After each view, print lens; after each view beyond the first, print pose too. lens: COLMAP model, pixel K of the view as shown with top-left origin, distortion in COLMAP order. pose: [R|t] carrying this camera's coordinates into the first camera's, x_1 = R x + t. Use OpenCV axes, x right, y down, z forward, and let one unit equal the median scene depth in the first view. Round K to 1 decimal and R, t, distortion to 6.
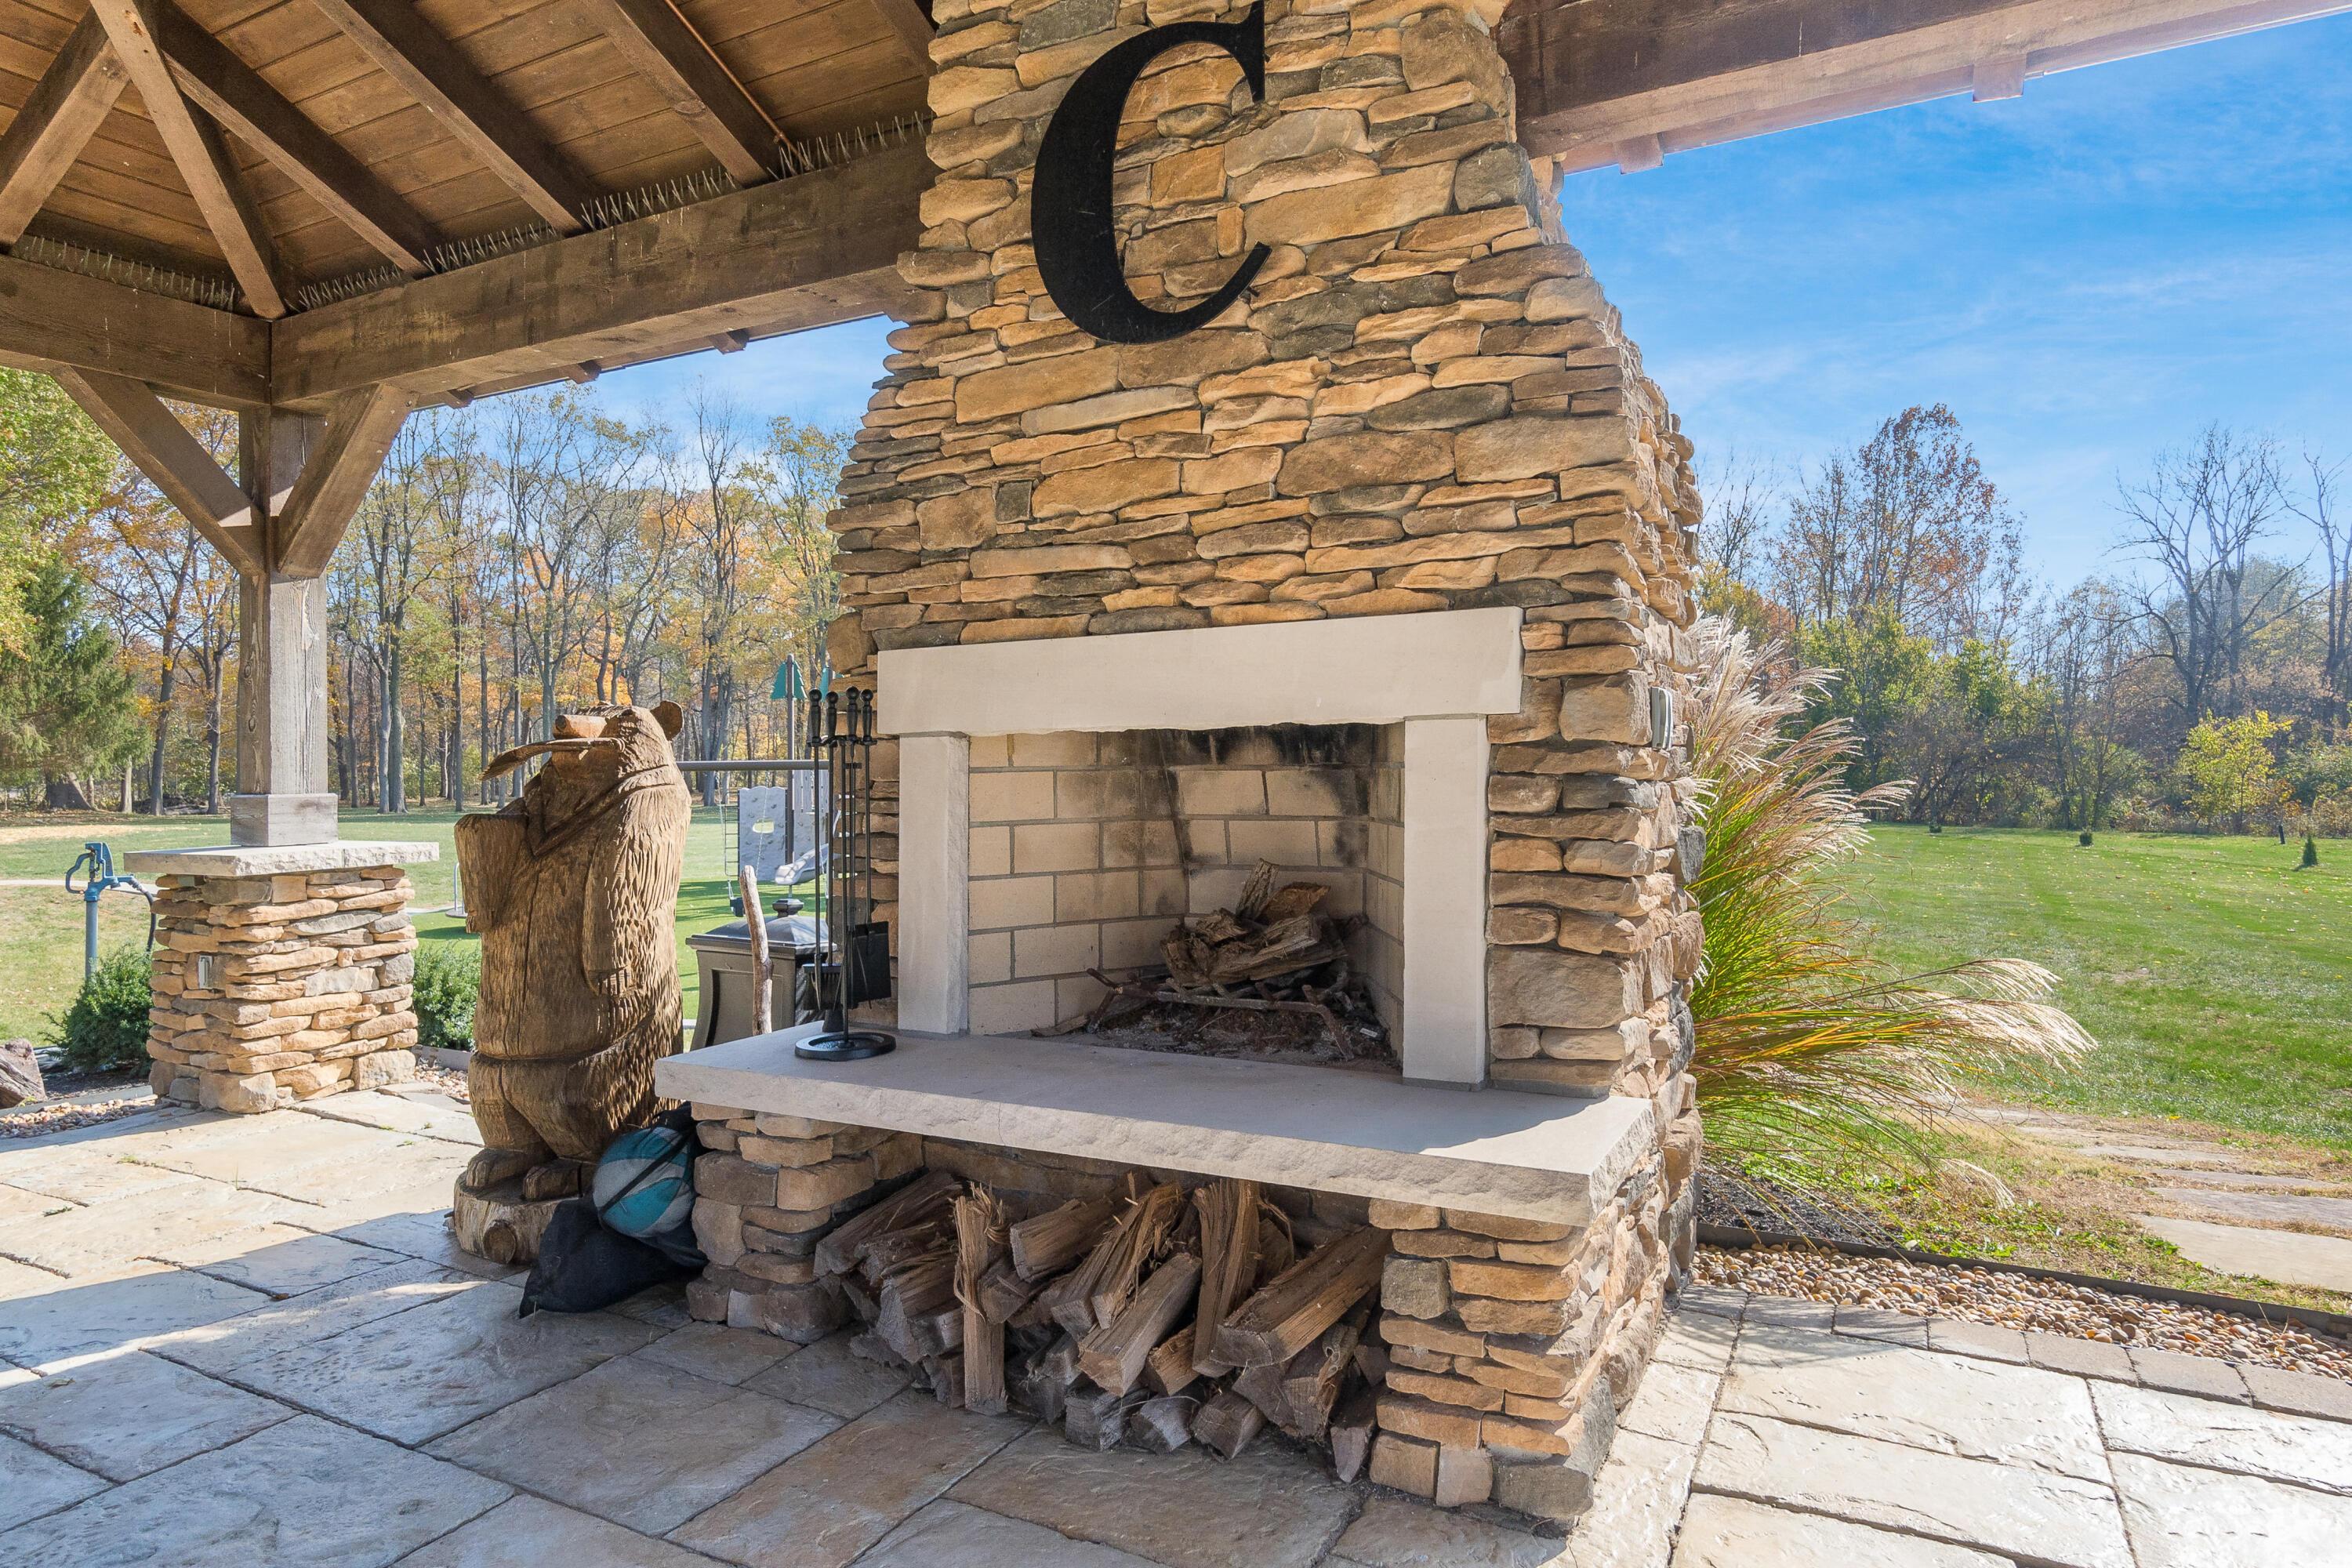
lens RADIAL K [[1374.0, 0, 1176.0], [0, 1374.0, 784.0], [0, 0, 1]] dist [0.001386, 0.000462]
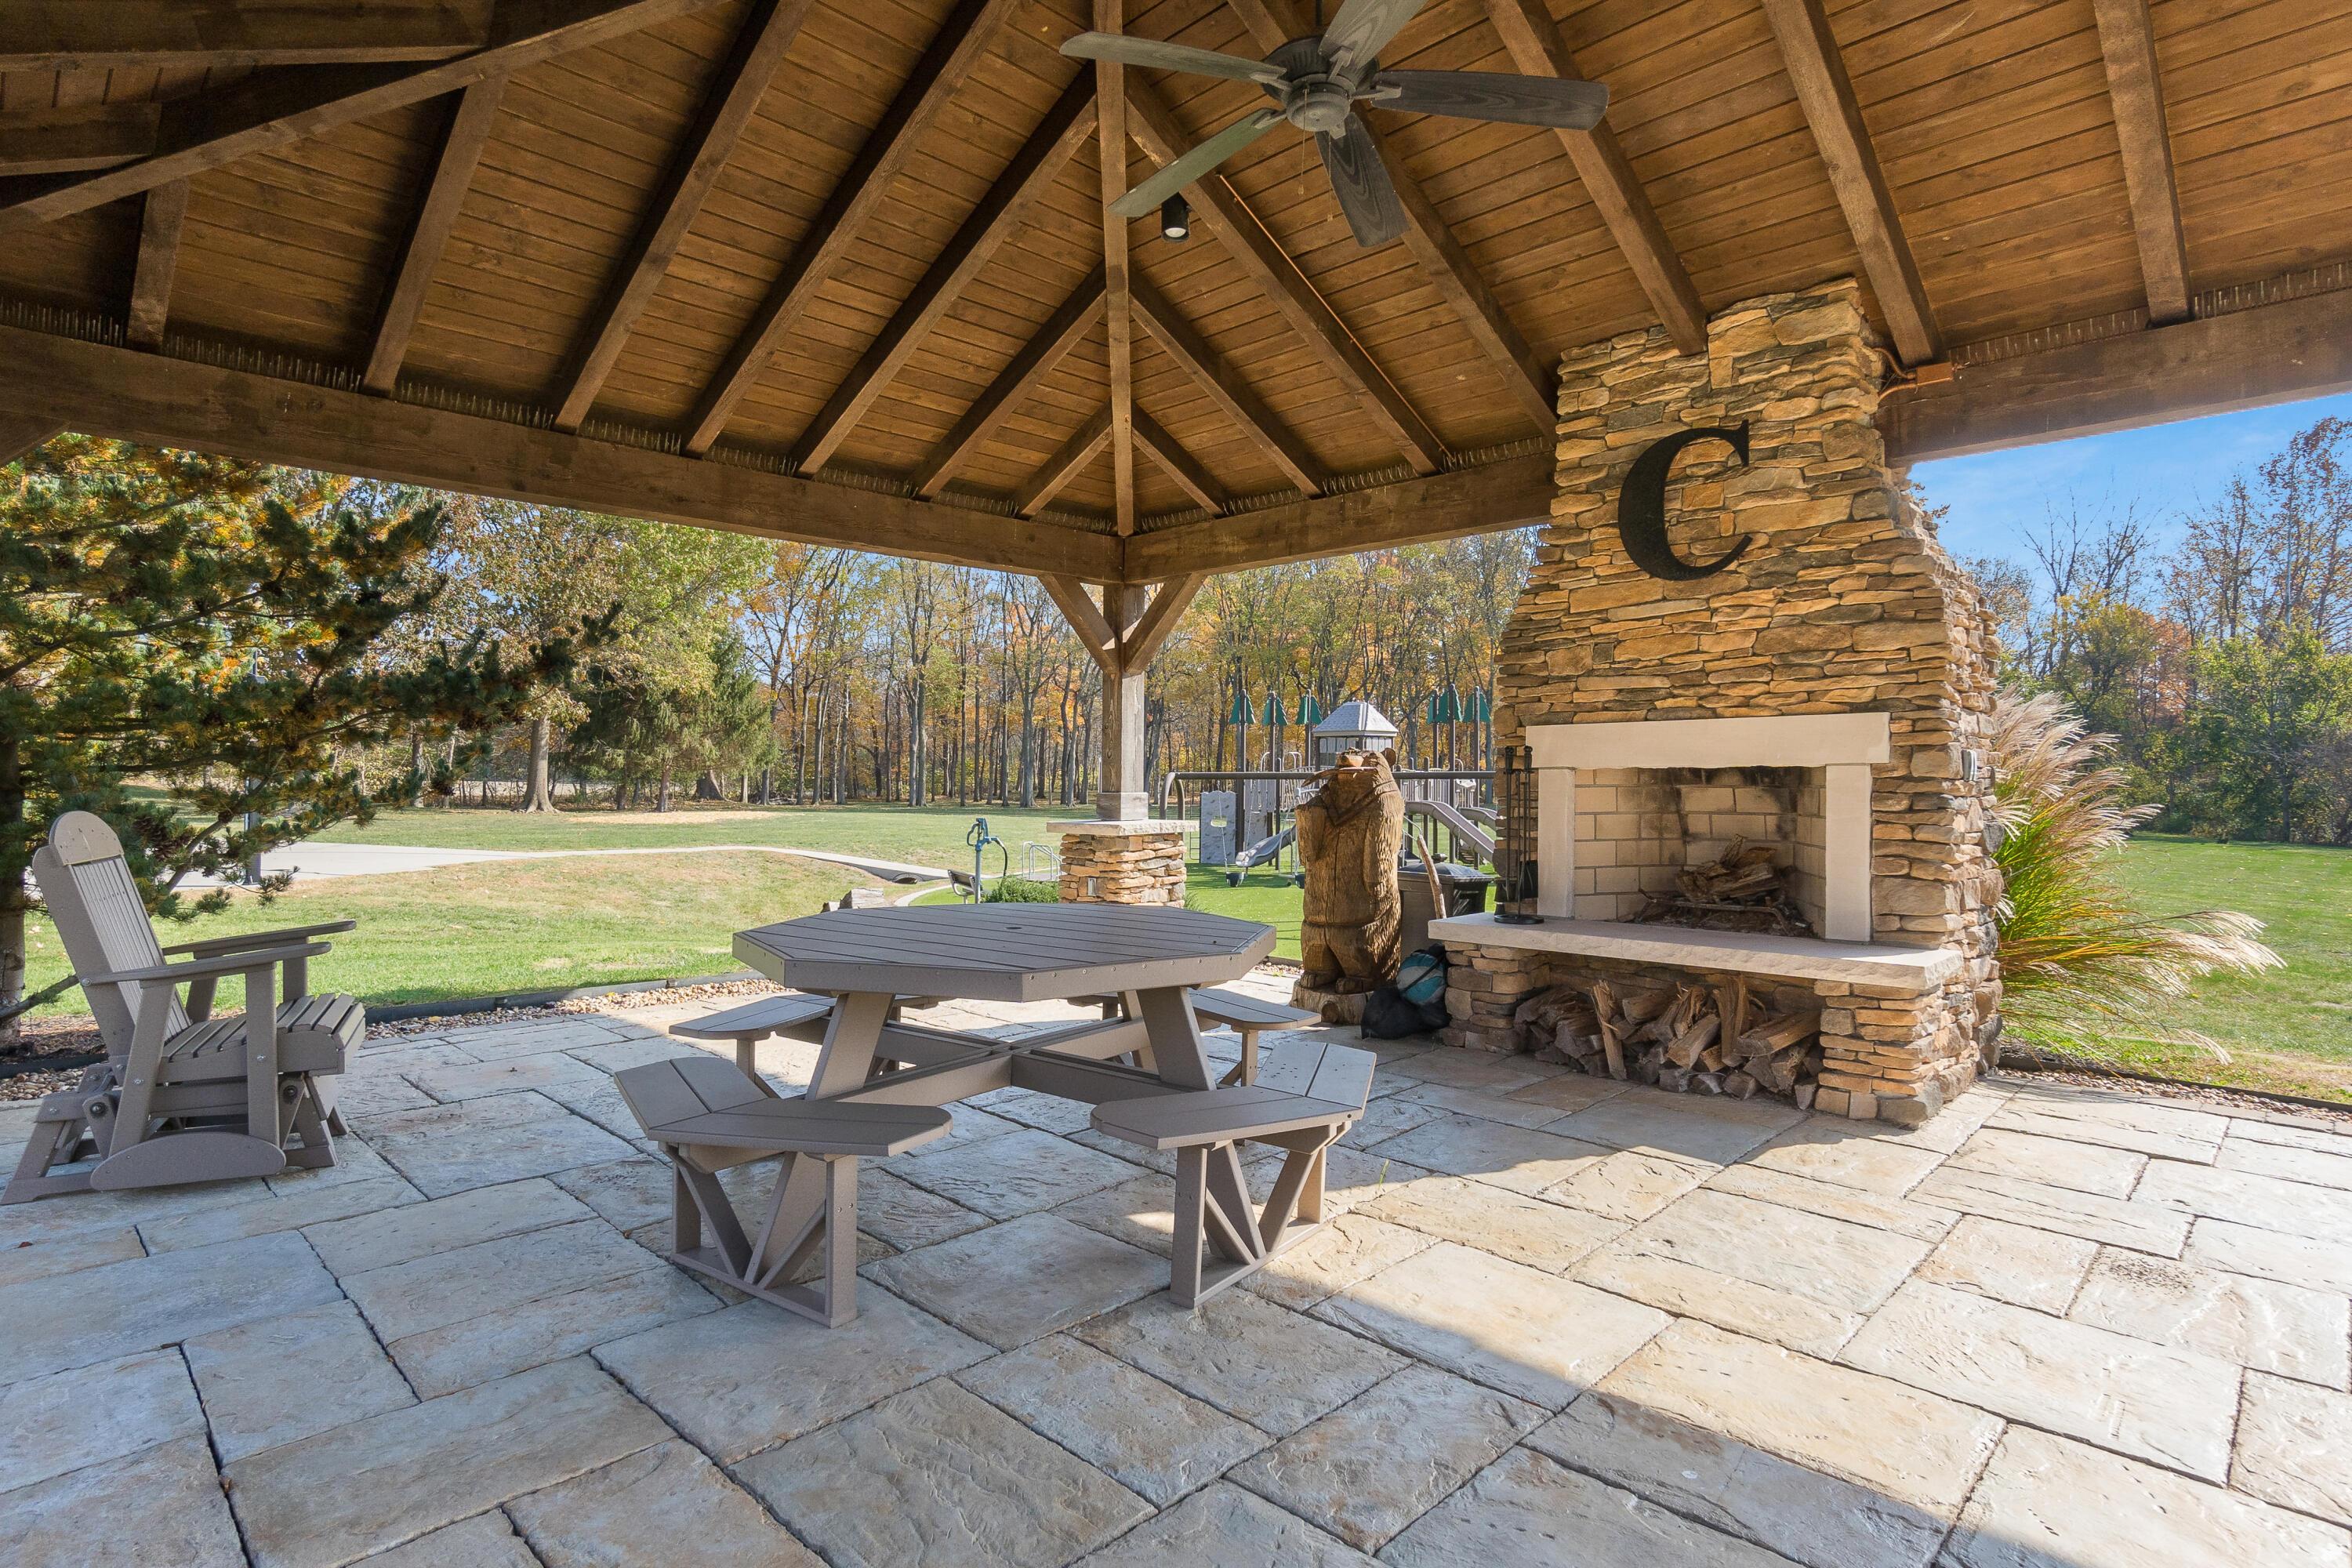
lens RADIAL K [[1192.7, 0, 1170.1], [0, 1192.7, 752.1], [0, 0, 1]] dist [-0.000193, 0.000302]
pose [[0.958288, 0.005540, -0.285752, -0.235705], [-0.014984, 0.999411, -0.030873, 0.003039], [0.285412, 0.033867, 0.957806, -0.885586]]
